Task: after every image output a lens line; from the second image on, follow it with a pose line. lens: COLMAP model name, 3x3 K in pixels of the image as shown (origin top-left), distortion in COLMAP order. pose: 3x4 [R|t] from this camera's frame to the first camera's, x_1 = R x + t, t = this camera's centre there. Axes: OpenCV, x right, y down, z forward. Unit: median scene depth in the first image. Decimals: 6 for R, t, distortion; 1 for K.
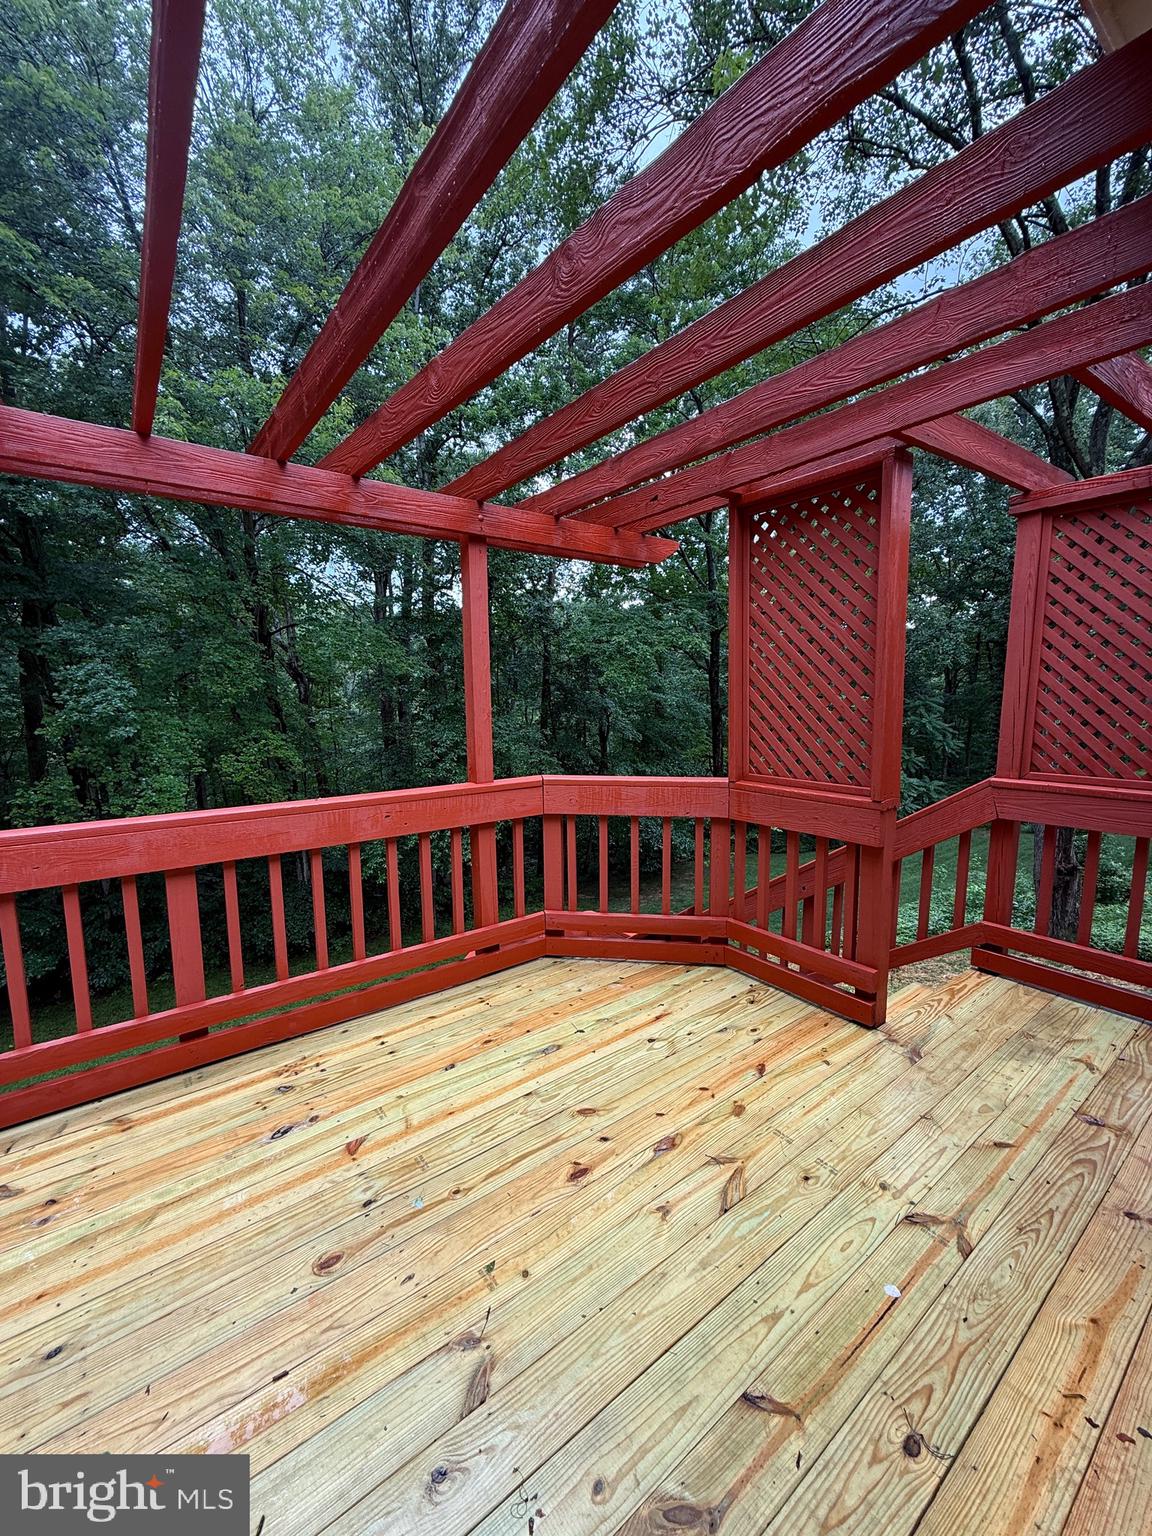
lens RADIAL K [[609.1, 0, 576.7], [0, 609.1, 765.5], [0, 0, 1]] dist [0.000659, -0.000473]
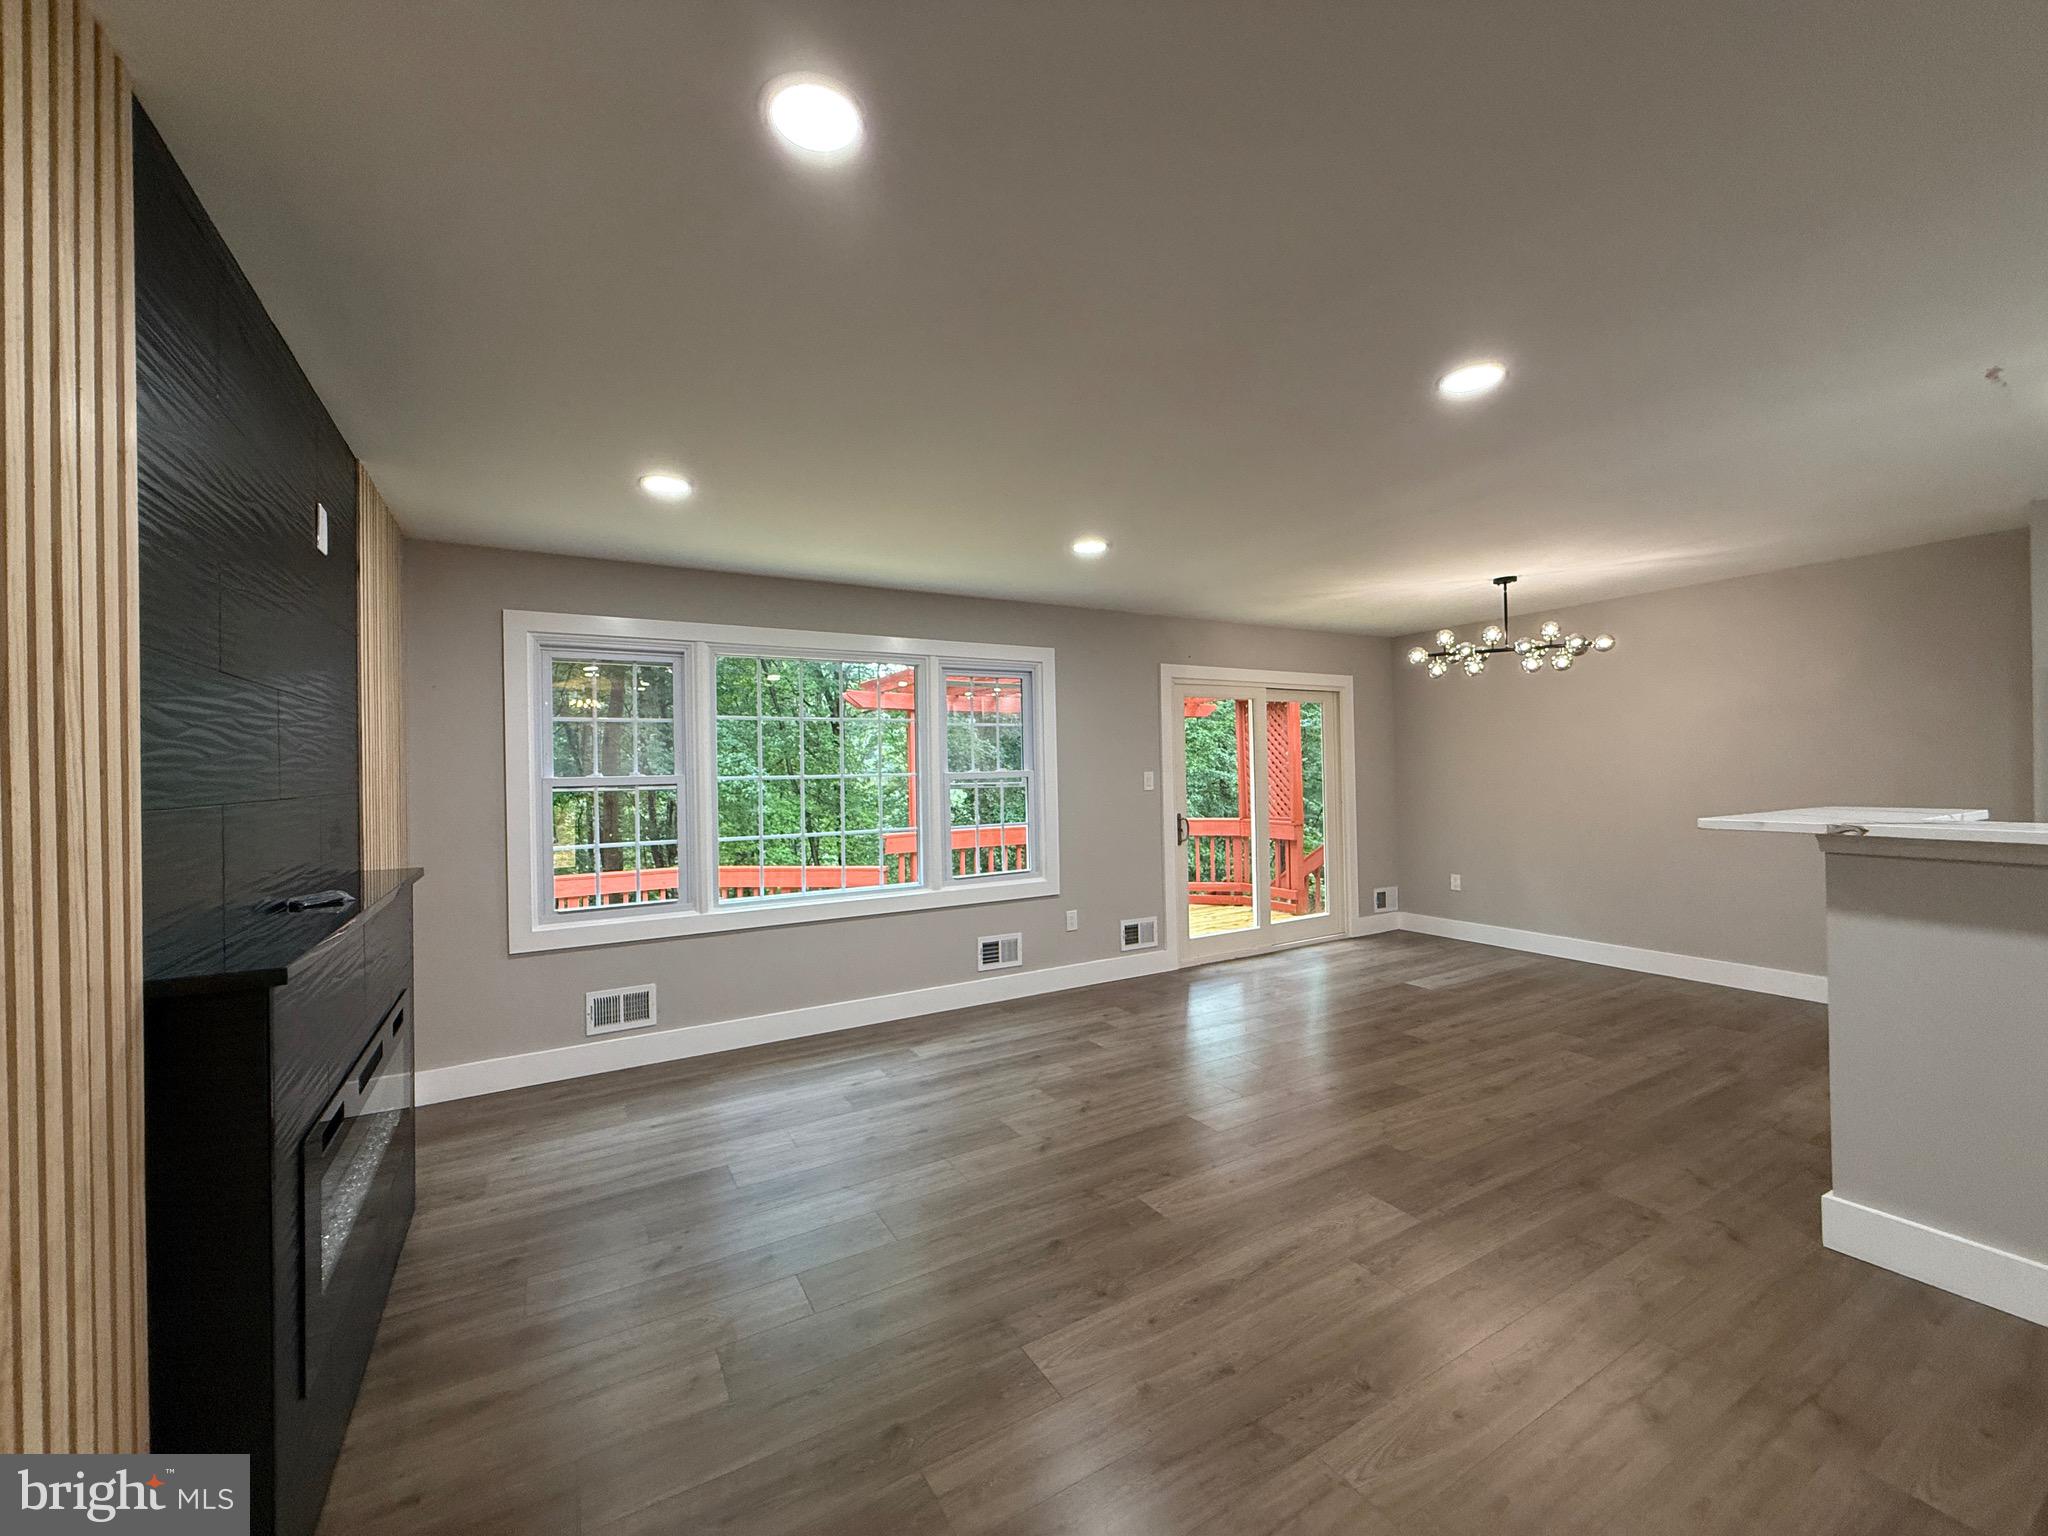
lens RADIAL K [[812.1, 0, 1019.6], [0, 812.1, 754.3], [0, 0, 1]] dist [0.000659, -0.000473]
pose [[0.992843, -0.013401, -0.118673, -0.054243], [-0.002949, 0.990630, -0.136540, 0.055513], [0.119391, 0.135913, 0.983501, -0.562618]]
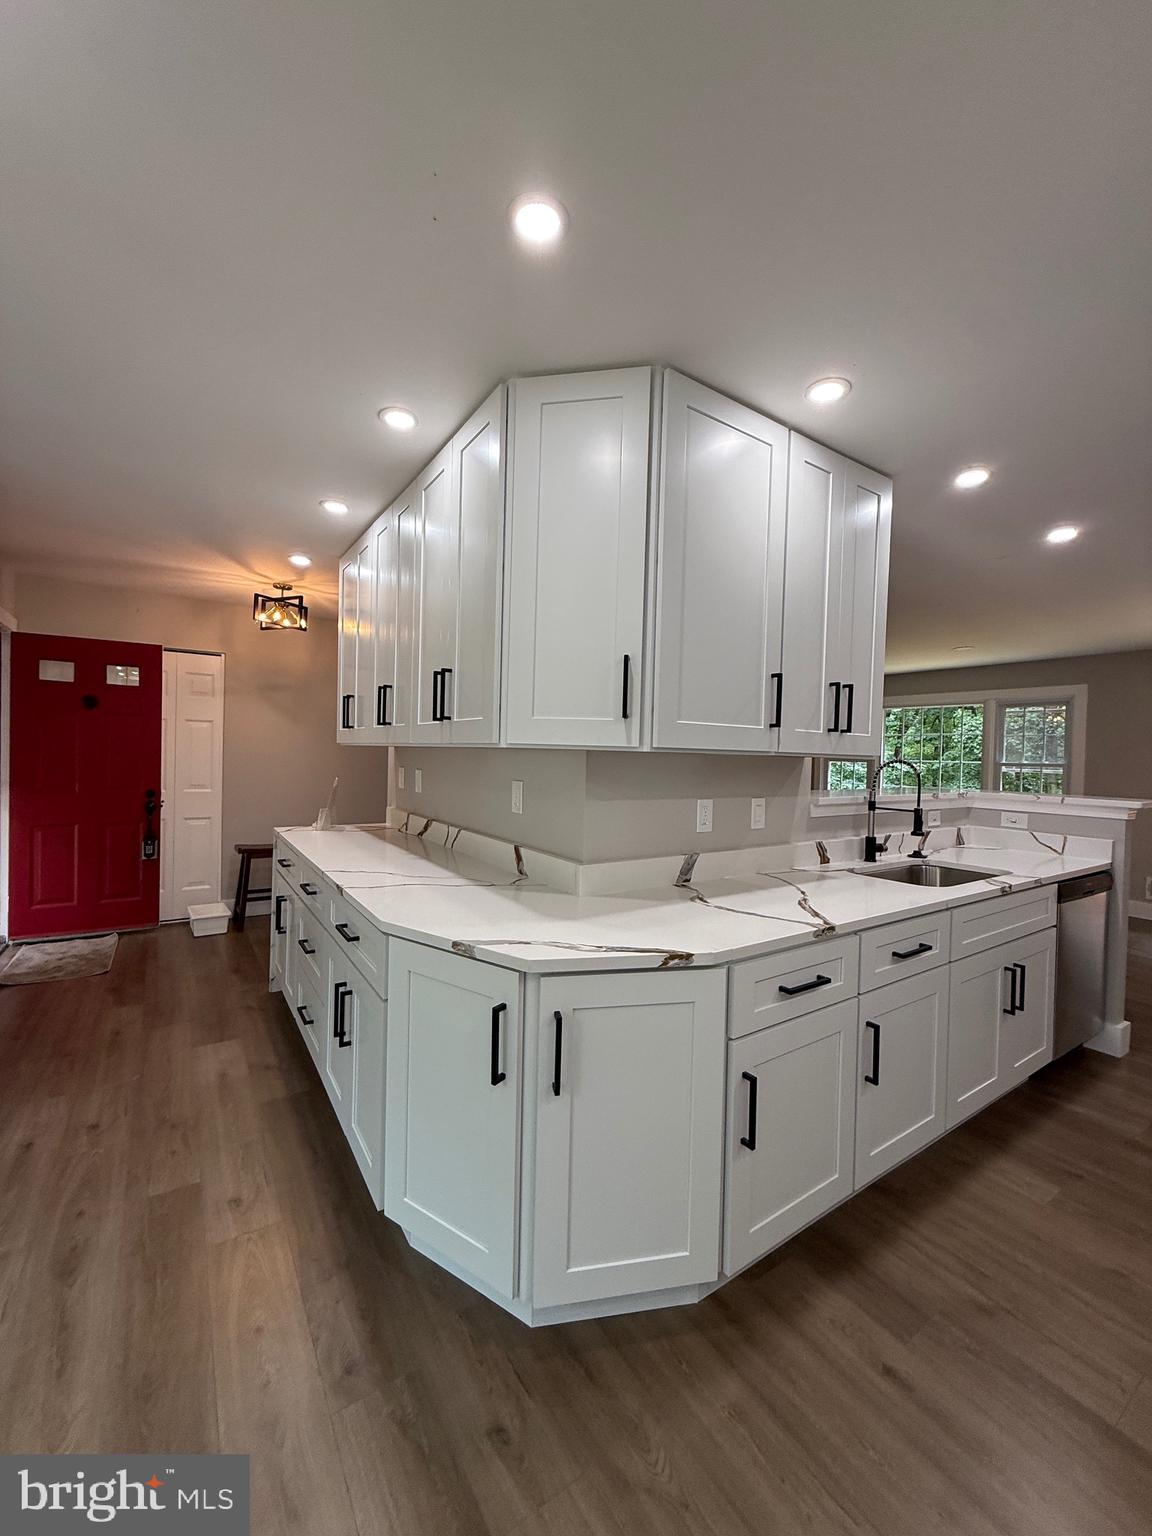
lens RADIAL K [[609.1, 0, 578.1], [0, 609.1, 762.9], [0, 0, 1]] dist [0.000659, -0.000473]
pose [[-0.048741, 0.021817, -0.998573, 0.492084], [-0.142796, 0.989339, 0.028585, 0.047045], [0.988551, 0.143986, -0.045106, -0.511394]]
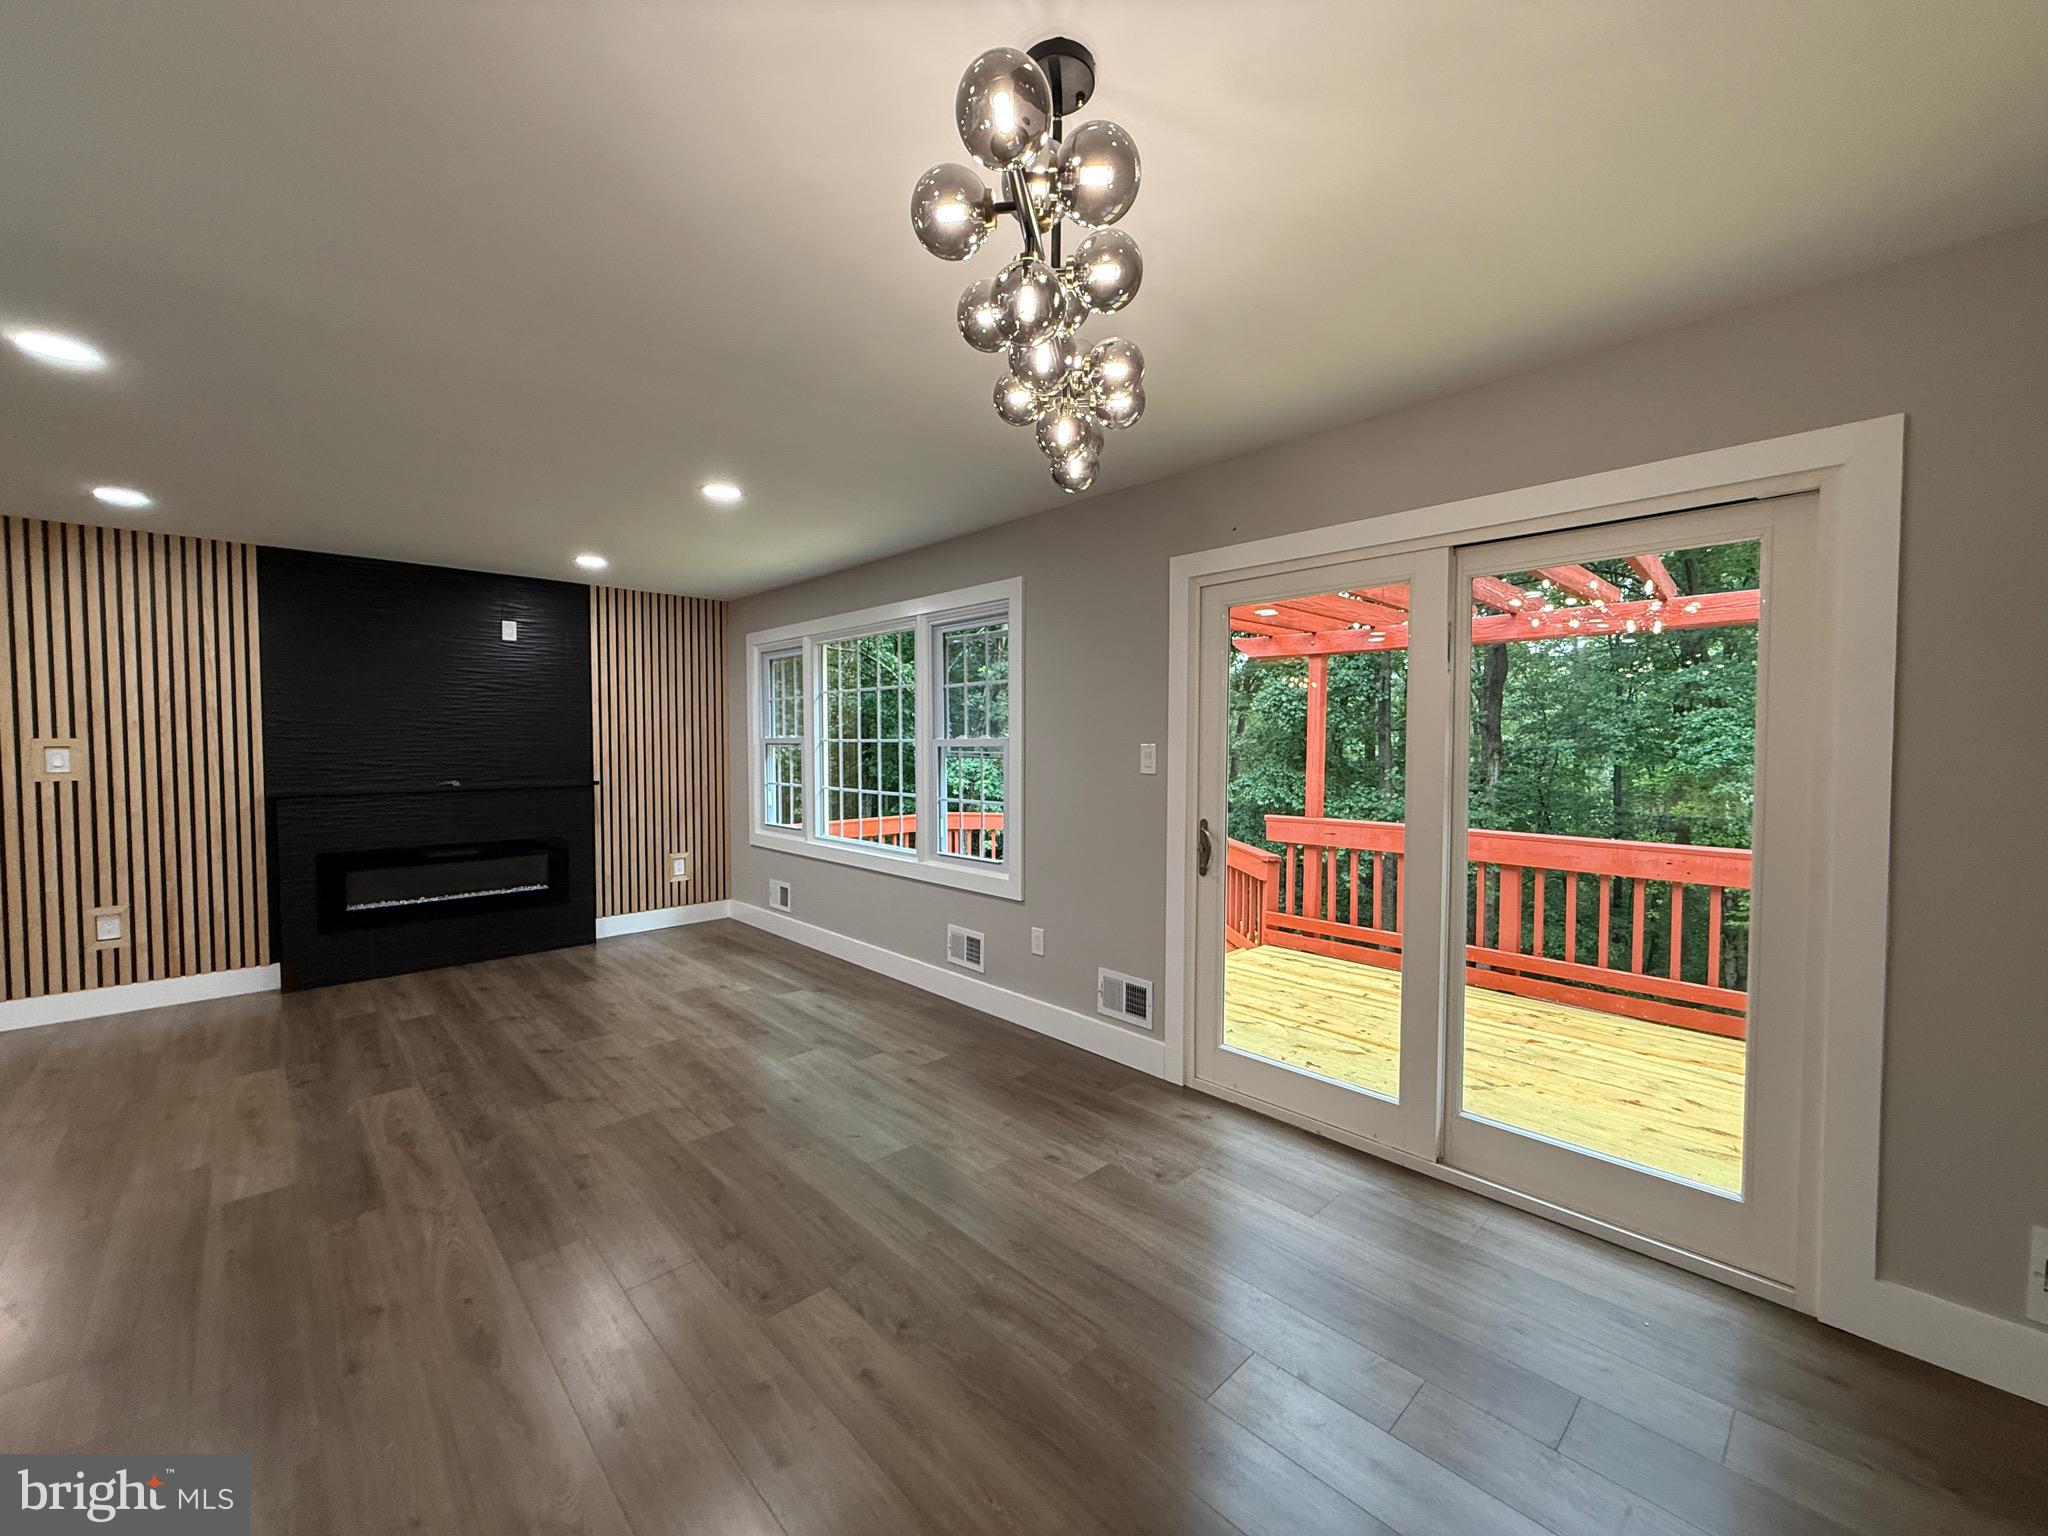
lens RADIAL K [[812.1, 0, 1025.0], [0, 812.1, 771.0], [0, 0, 1]] dist [0.000659, -0.000473]
pose [[0.119105, 0.047217, -0.991758, 0.277227], [-0.118008, 0.992462, 0.033078, 0.000027], [0.985844, 0.113096, 0.123779, -0.119778]]
